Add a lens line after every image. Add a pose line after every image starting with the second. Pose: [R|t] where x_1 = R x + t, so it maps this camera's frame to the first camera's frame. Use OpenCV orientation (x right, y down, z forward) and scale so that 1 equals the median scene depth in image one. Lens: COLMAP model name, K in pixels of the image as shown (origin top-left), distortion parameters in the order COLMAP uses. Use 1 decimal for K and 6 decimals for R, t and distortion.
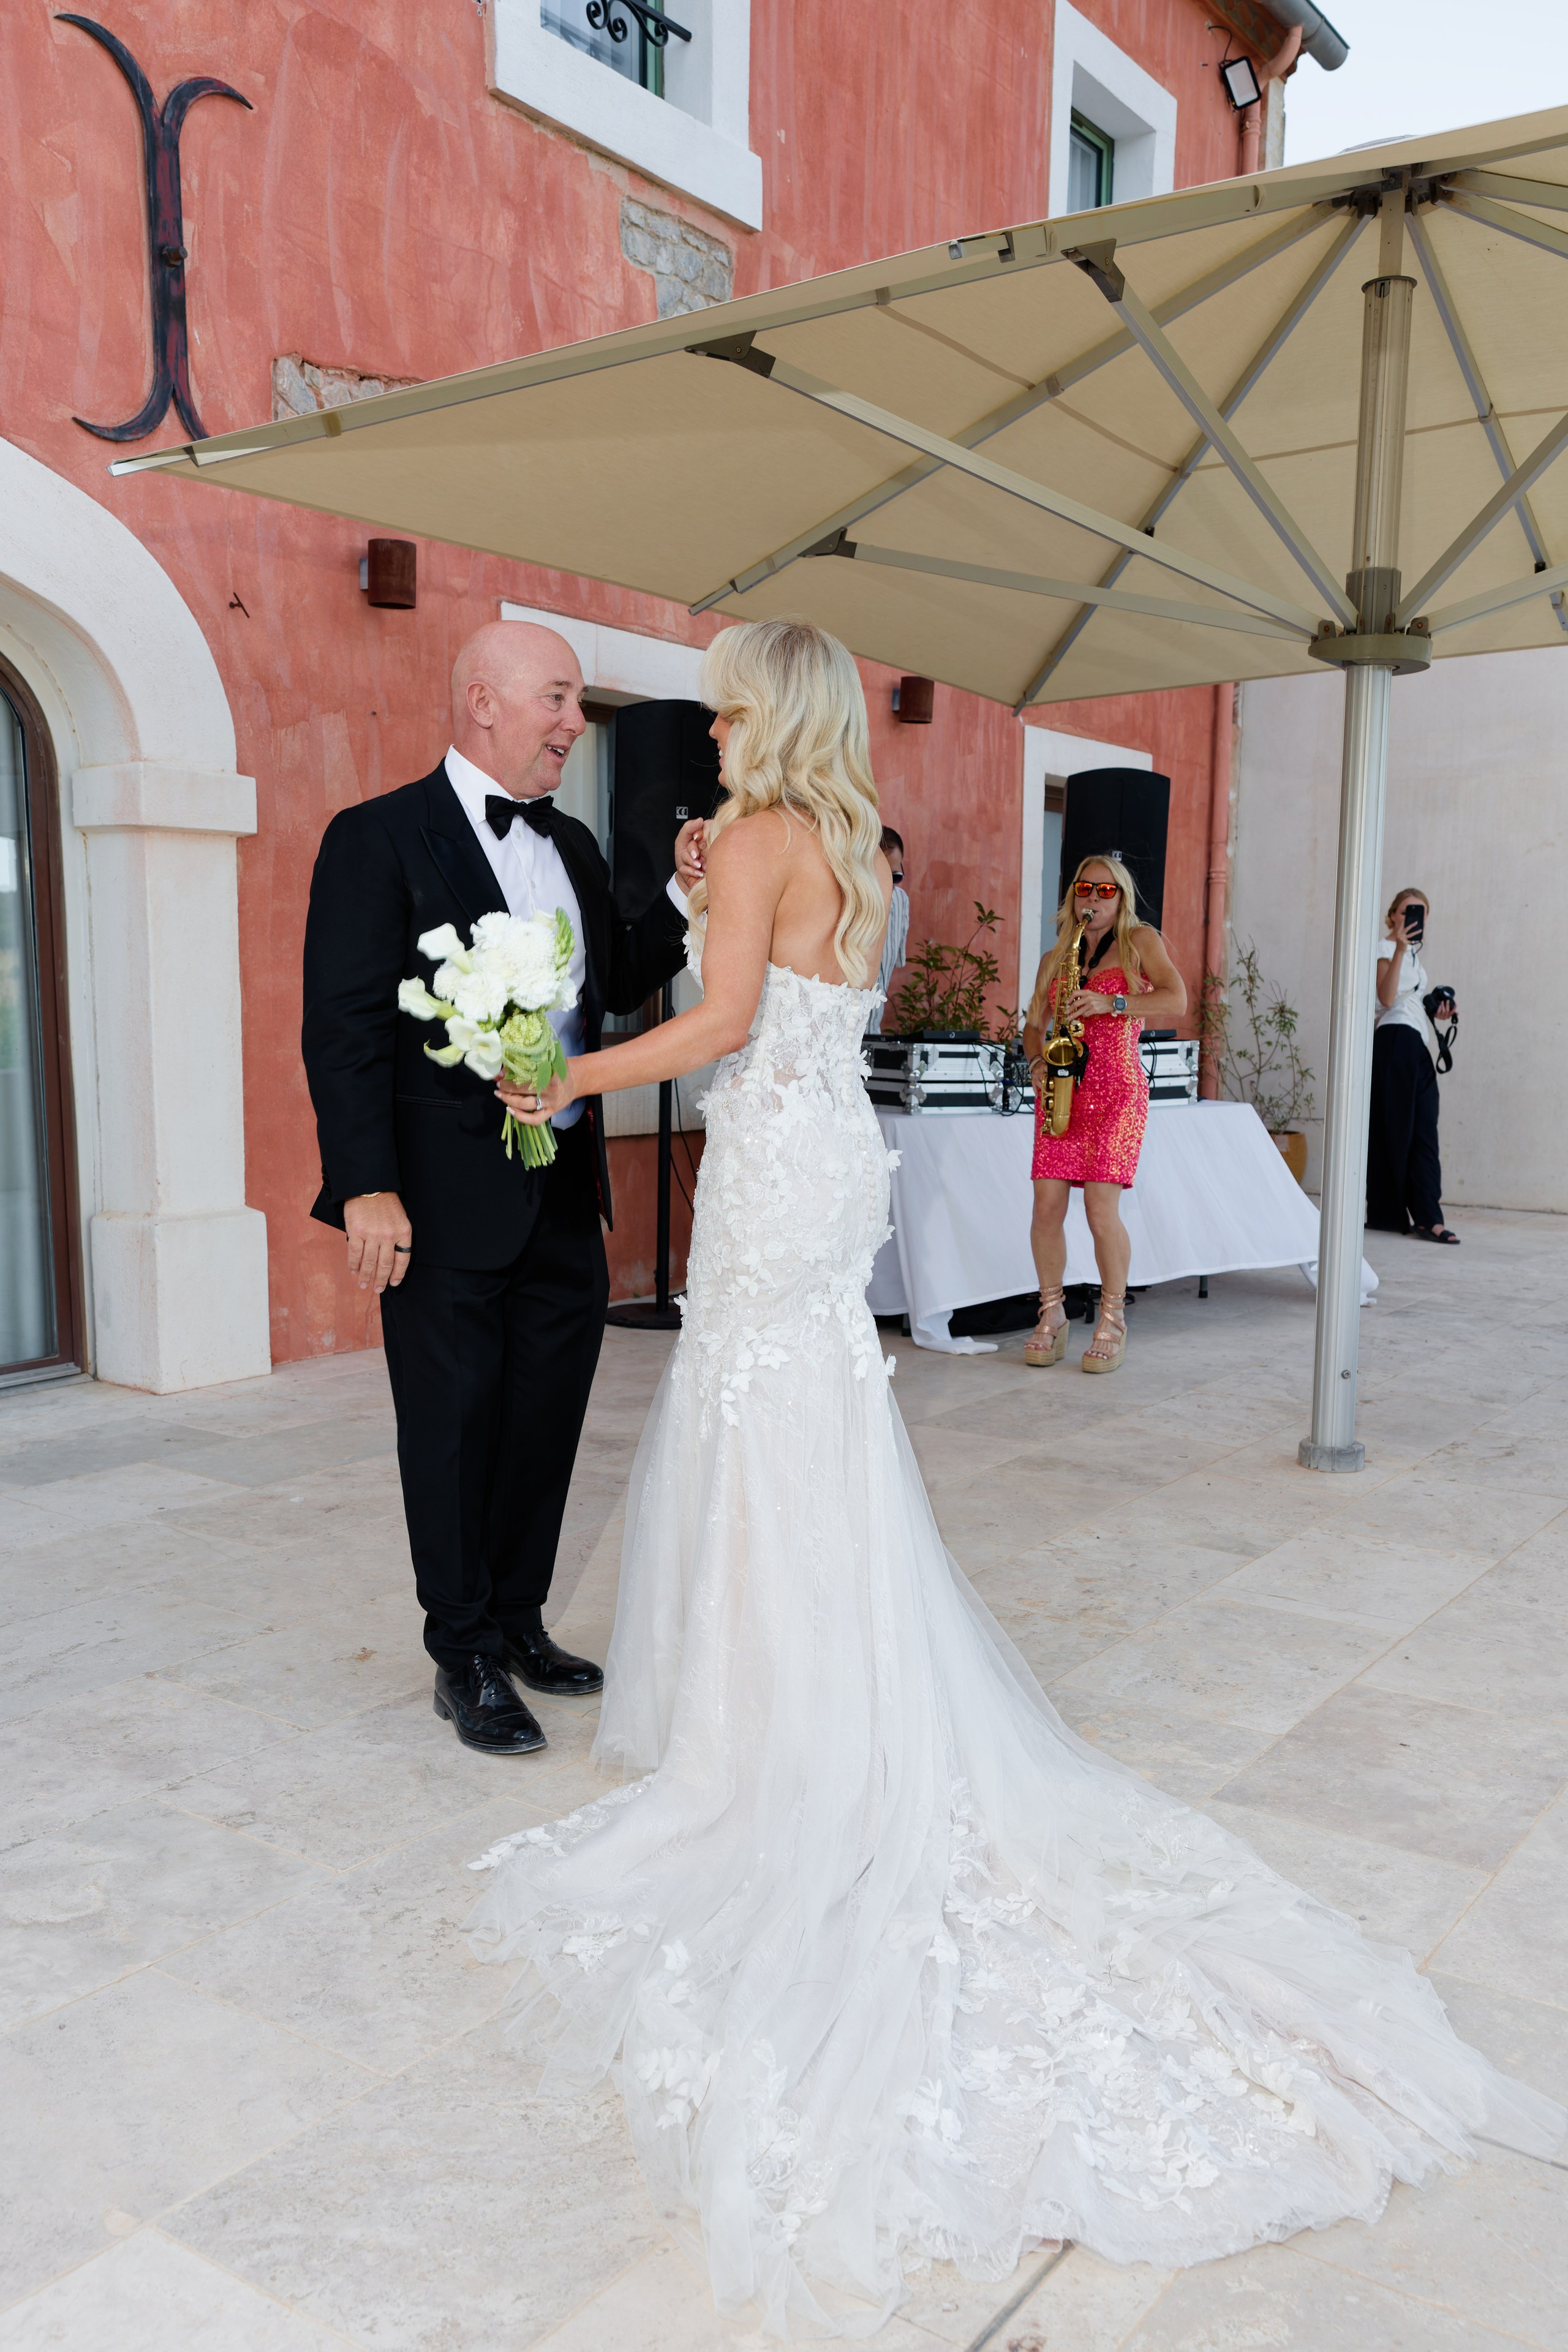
lens RADIAL K [[1817.8, 0, 781.5], [0, 1817.8, 1258.9], [0, 0, 1]] dist [0.004966, 0.005623]
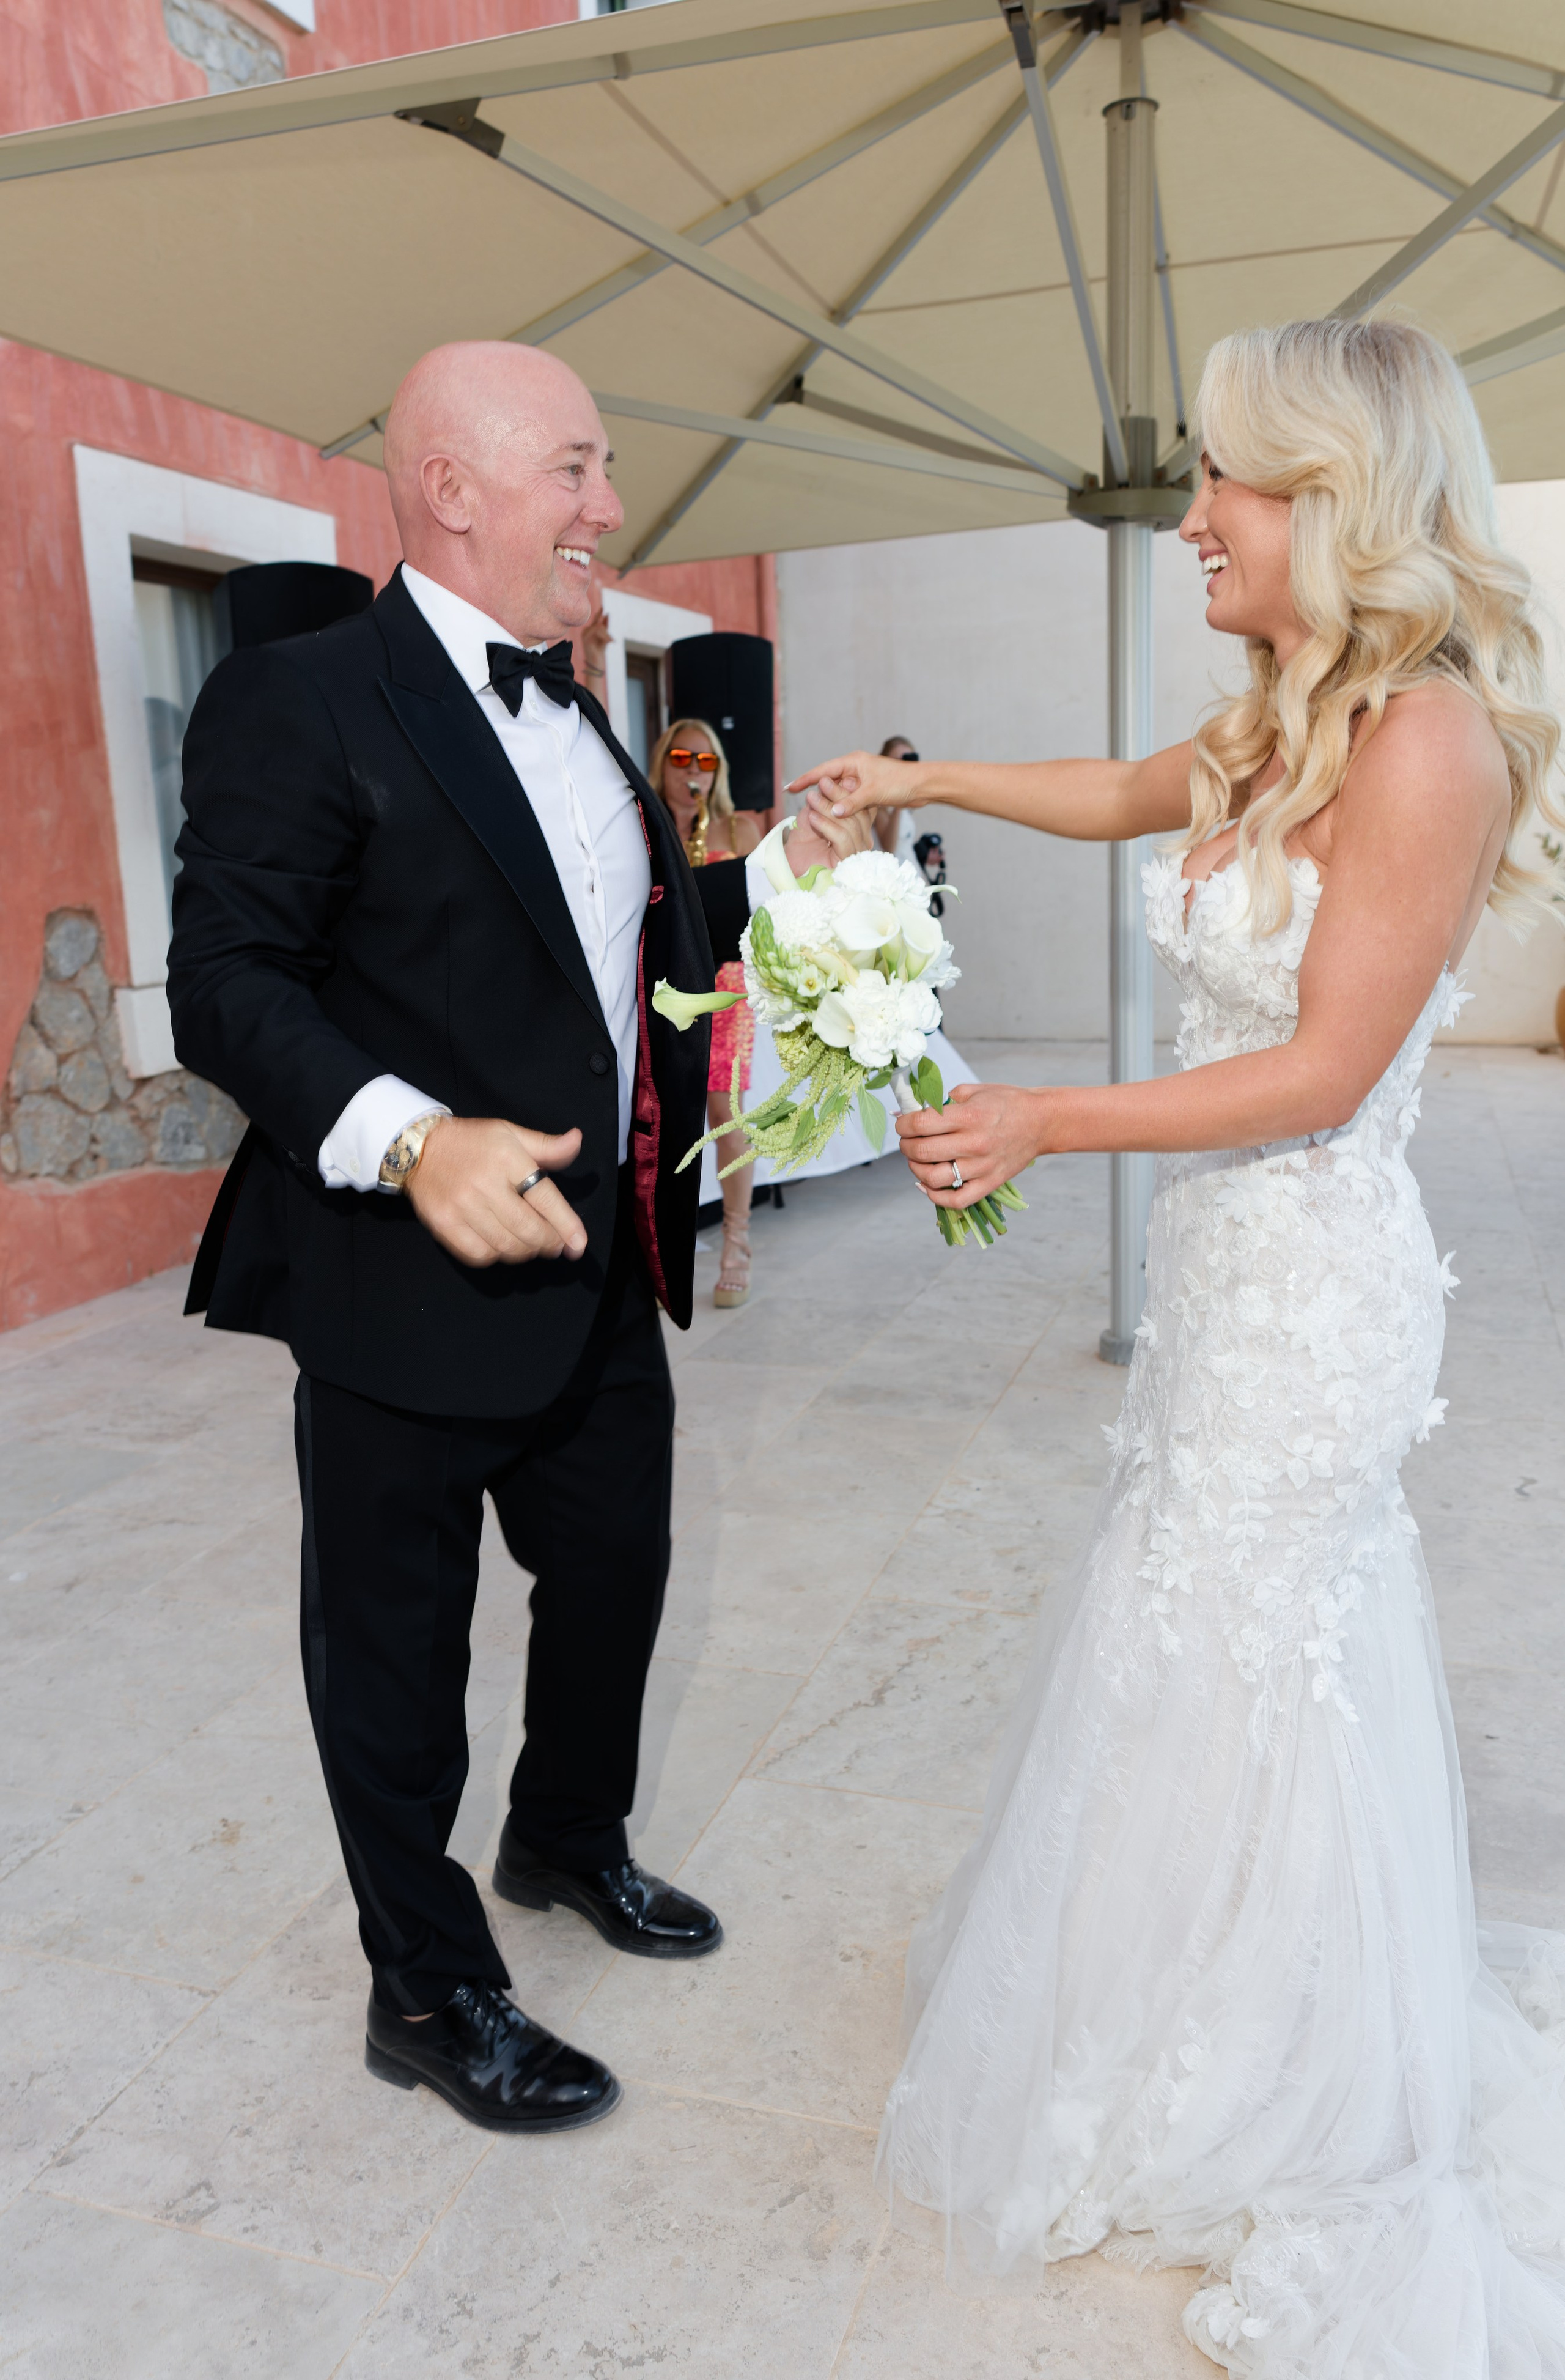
lens RADIAL K [[1713.3, 0, 782.5], [0, 1713.3, 1190.0], [0, 0, 1]] dist [-0.001132, 0.000008]
pose [[0.959626, -0.097043, 0.264010, -0.097928], [0.083282, 0.994542, 0.062852, -0.043302], [-0.268668, -0.038327, 0.962470, 0.148785]]
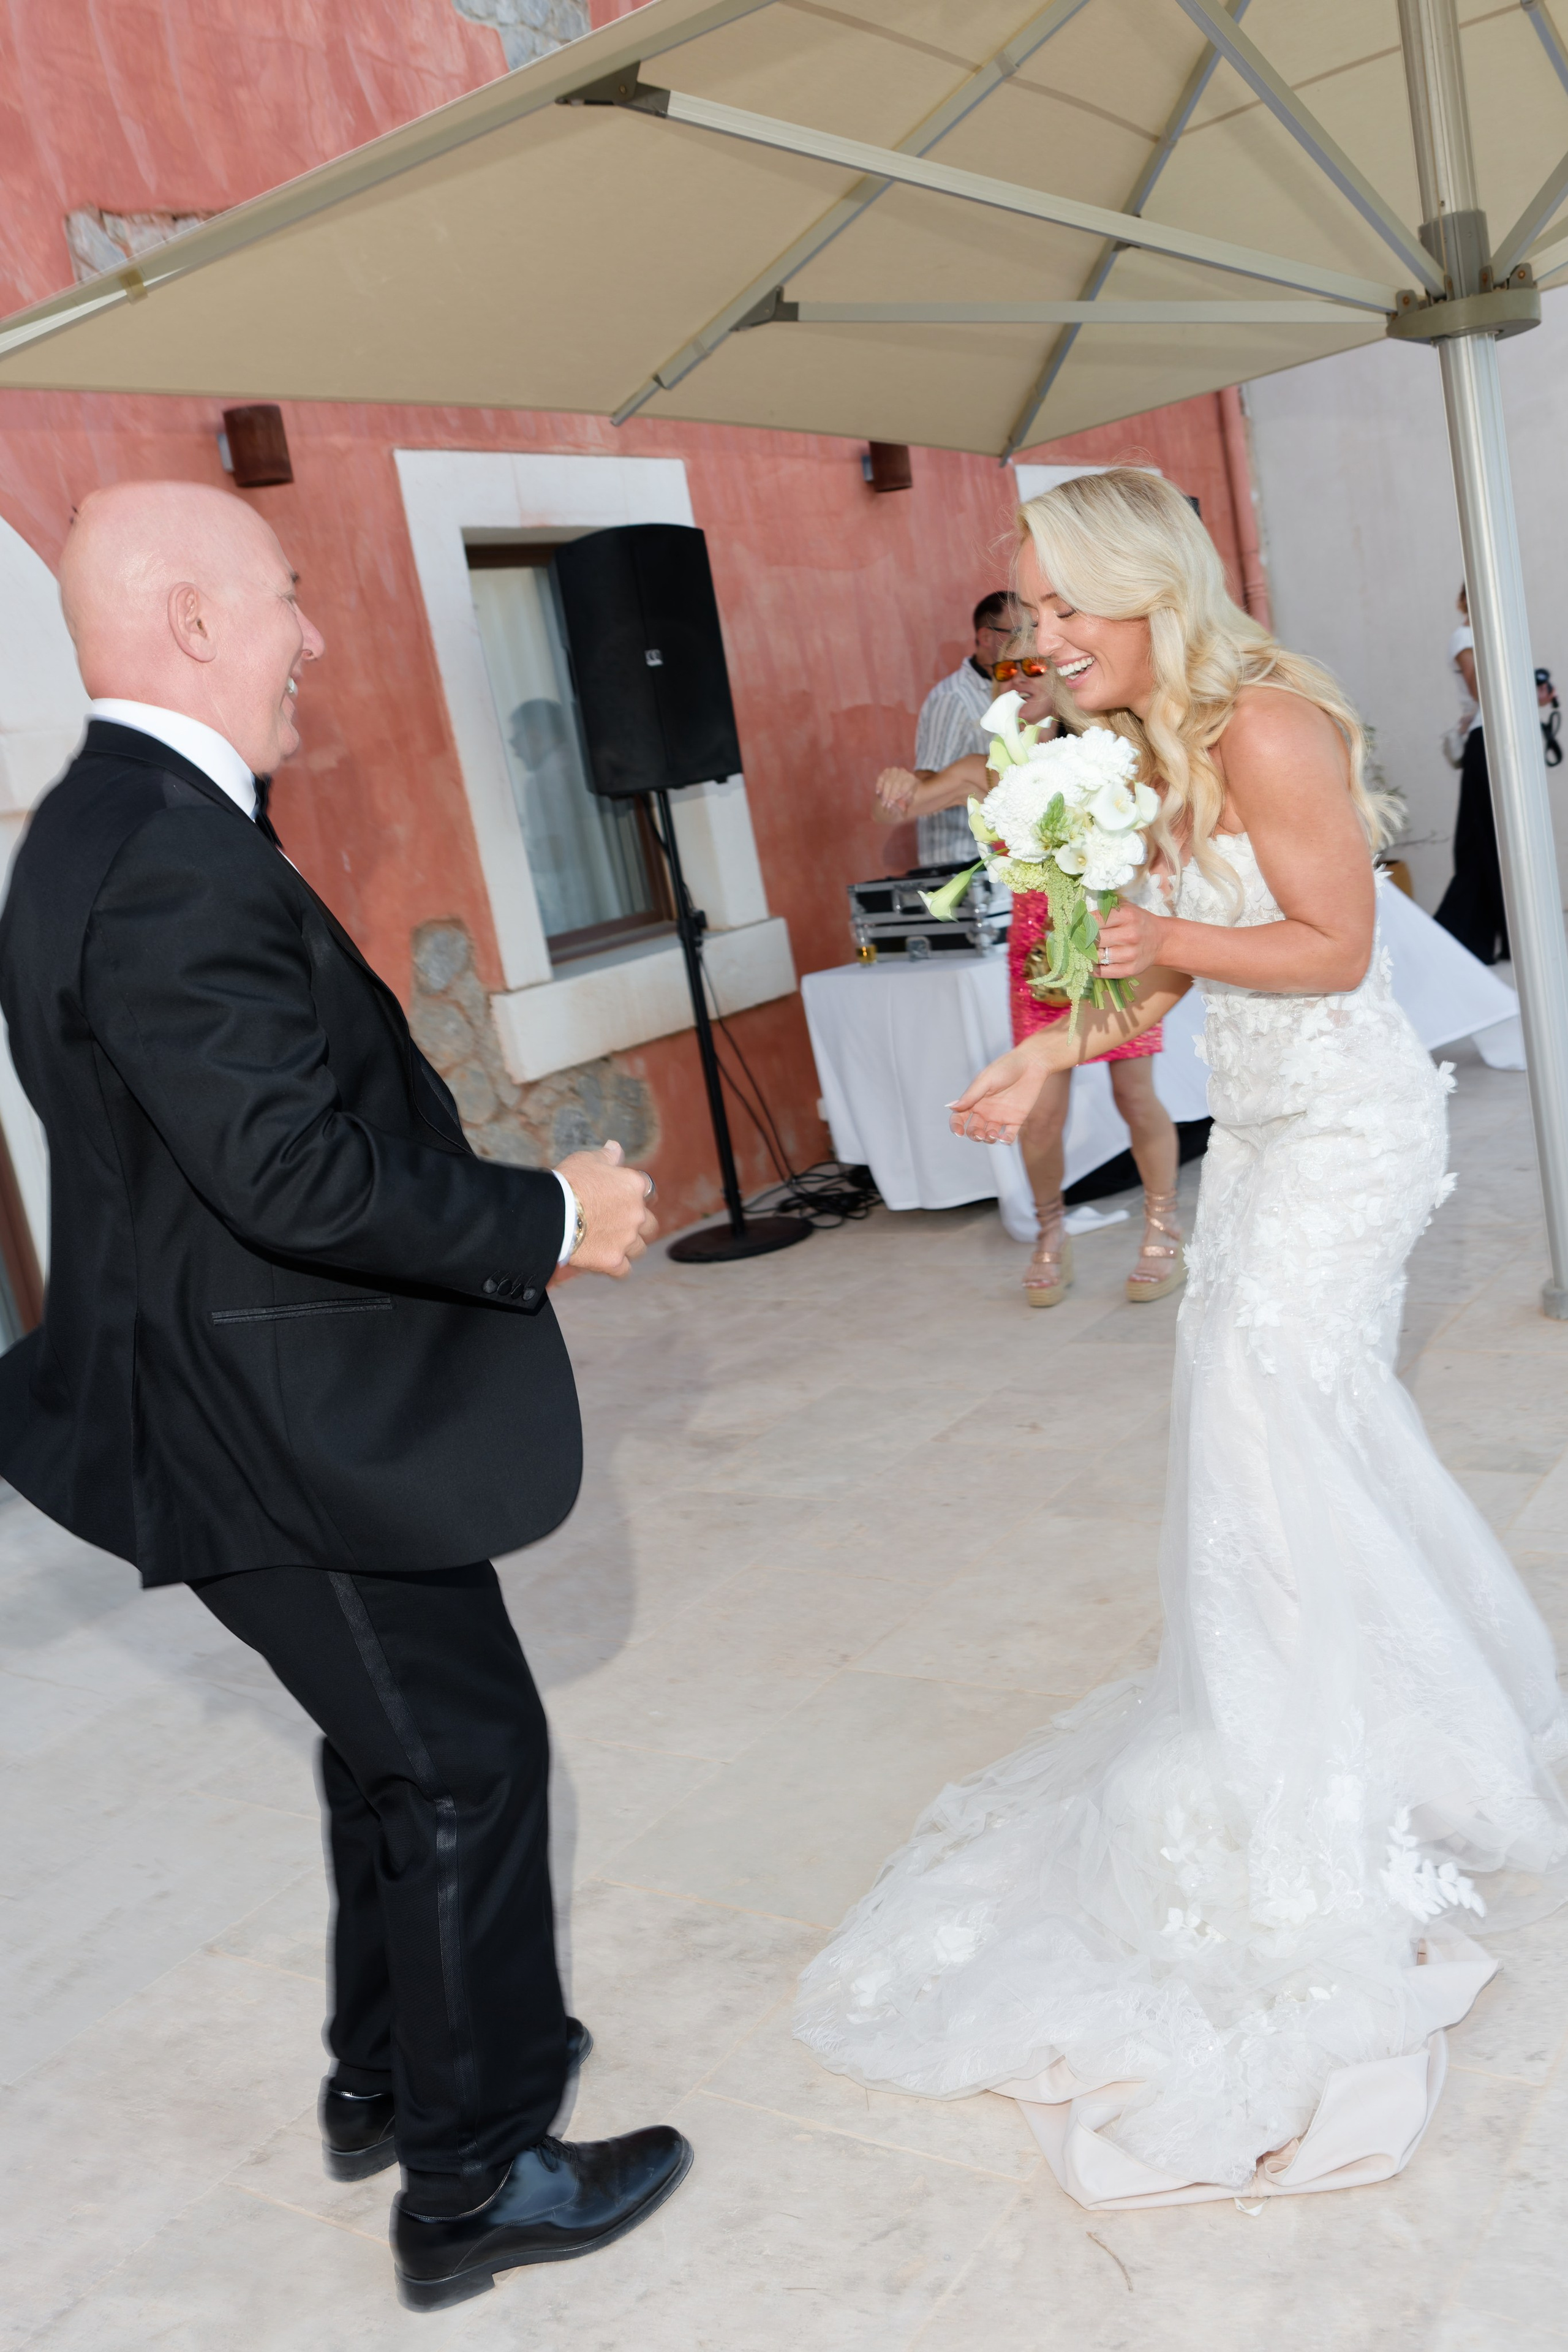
lens RADIAL K [[1964.8, 0, 833.7], [0, 1964.8, 1153.5], [0, 0, 1]] dist [-0.004579, 0.006366]
pose [[0.982036, -0.188428, -0.010012, -0.007978], [0.188676, 0.981288, 0.038421, -0.047571], [0.002585, -0.039619, 0.999212, 0.098733]]
